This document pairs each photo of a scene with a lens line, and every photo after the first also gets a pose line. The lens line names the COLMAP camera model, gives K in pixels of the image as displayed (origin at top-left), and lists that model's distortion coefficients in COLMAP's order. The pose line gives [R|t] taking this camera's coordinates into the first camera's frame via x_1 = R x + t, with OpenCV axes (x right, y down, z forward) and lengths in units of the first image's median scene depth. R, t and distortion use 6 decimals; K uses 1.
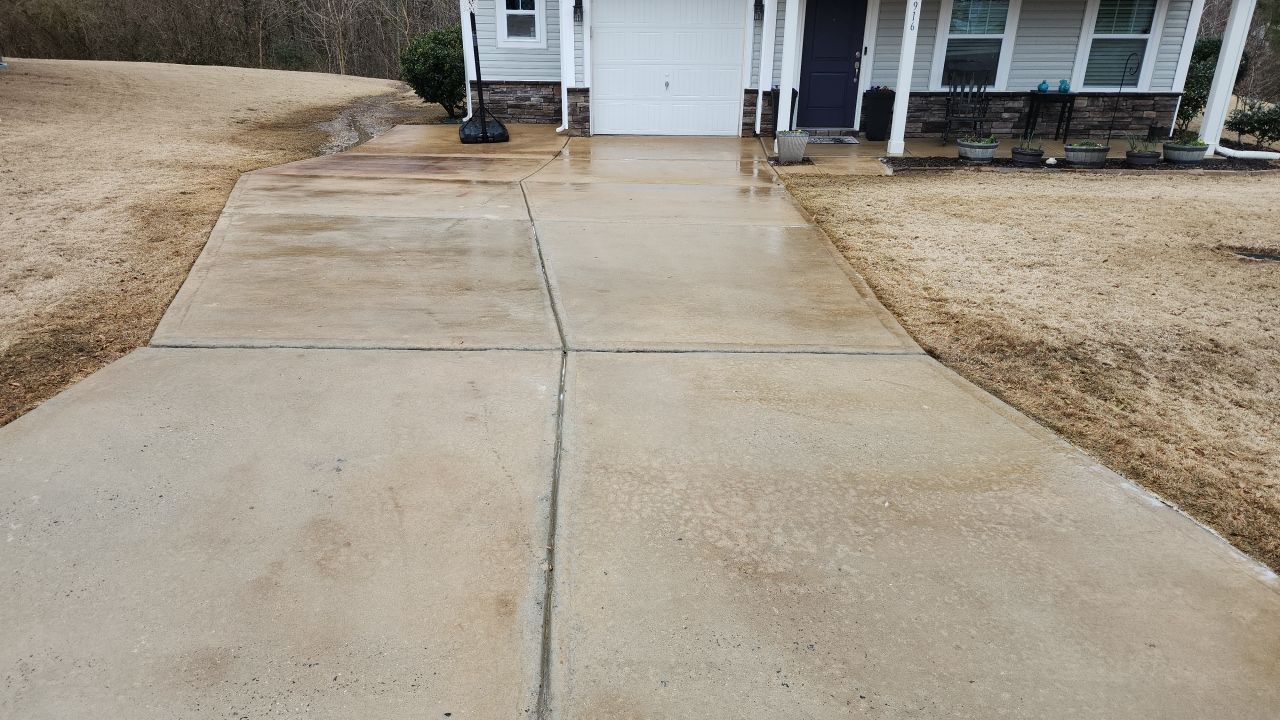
lens RADIAL K [[855.2, 0, 640.0], [0, 855.2, 360.0], [0, 0, 1]] dist [0.099784, -0.088272]
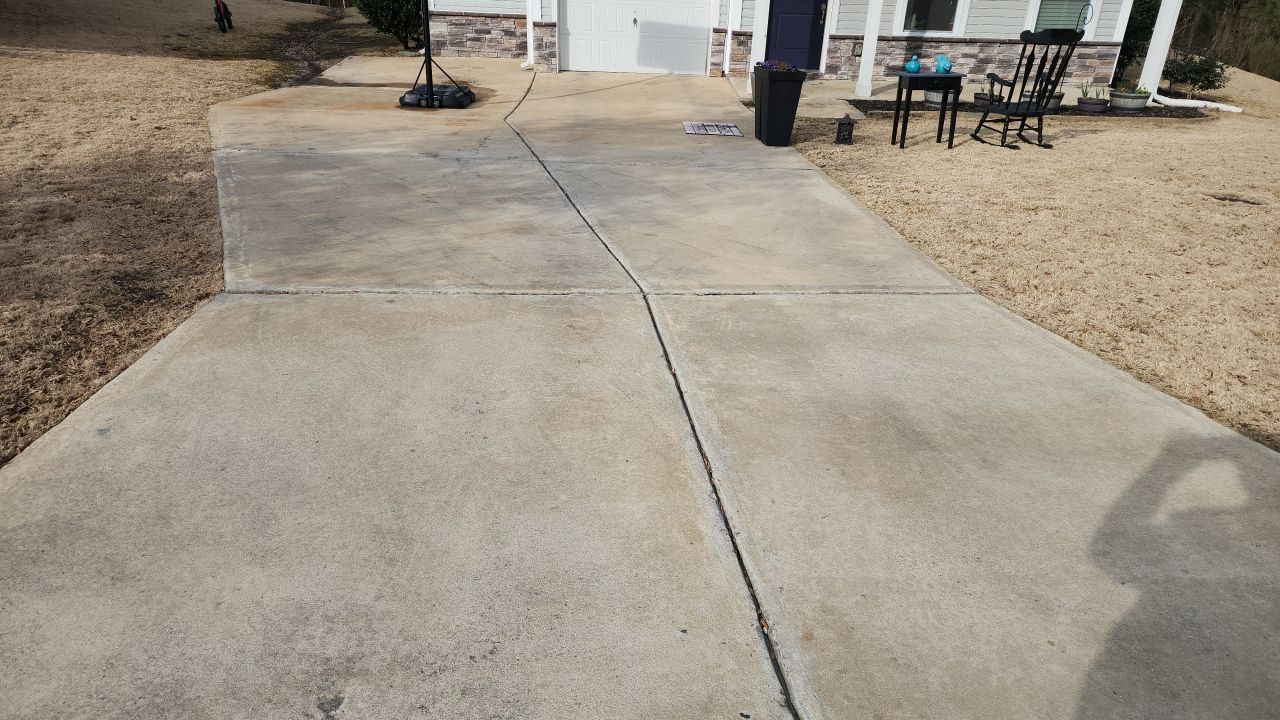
lens RADIAL K [[858.2, 0, 645.8], [0, 858.2, 347.9], [0, 0, 1]] dist [0.082342, -0.066120]
pose [[0.993891, -0.015705, 0.109244, -0.074475], [0.009471, 0.998309, 0.057348, -0.002081], [-0.109960, -0.055963, 0.992359, -0.008831]]
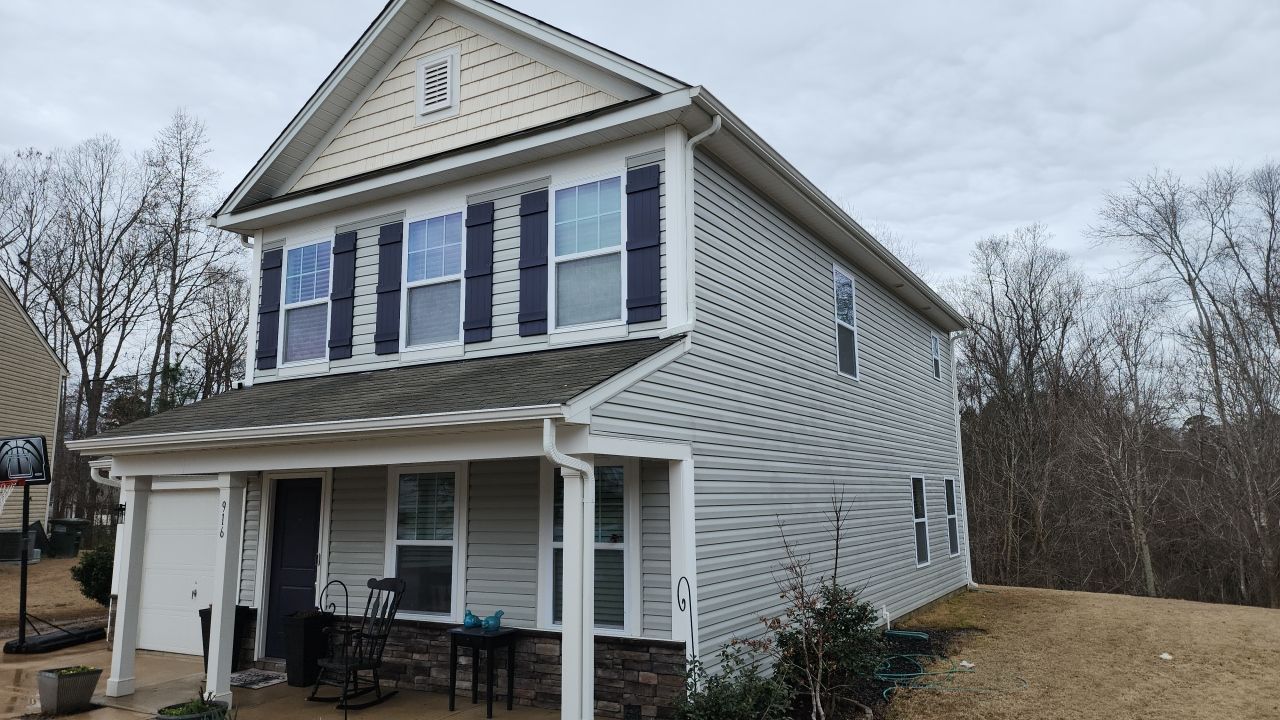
lens RADIAL K [[855.2, 0, 640.0], [0, 855.2, 360.0], [0, 0, 1]] dist [0.099784, -0.088272]
pose [[0.888466, -0.089425, -0.450146, 0.842874], [-0.155553, 0.864101, -0.478678, -0.185840], [0.431777, 0.495311, 0.753814, 0.462854]]
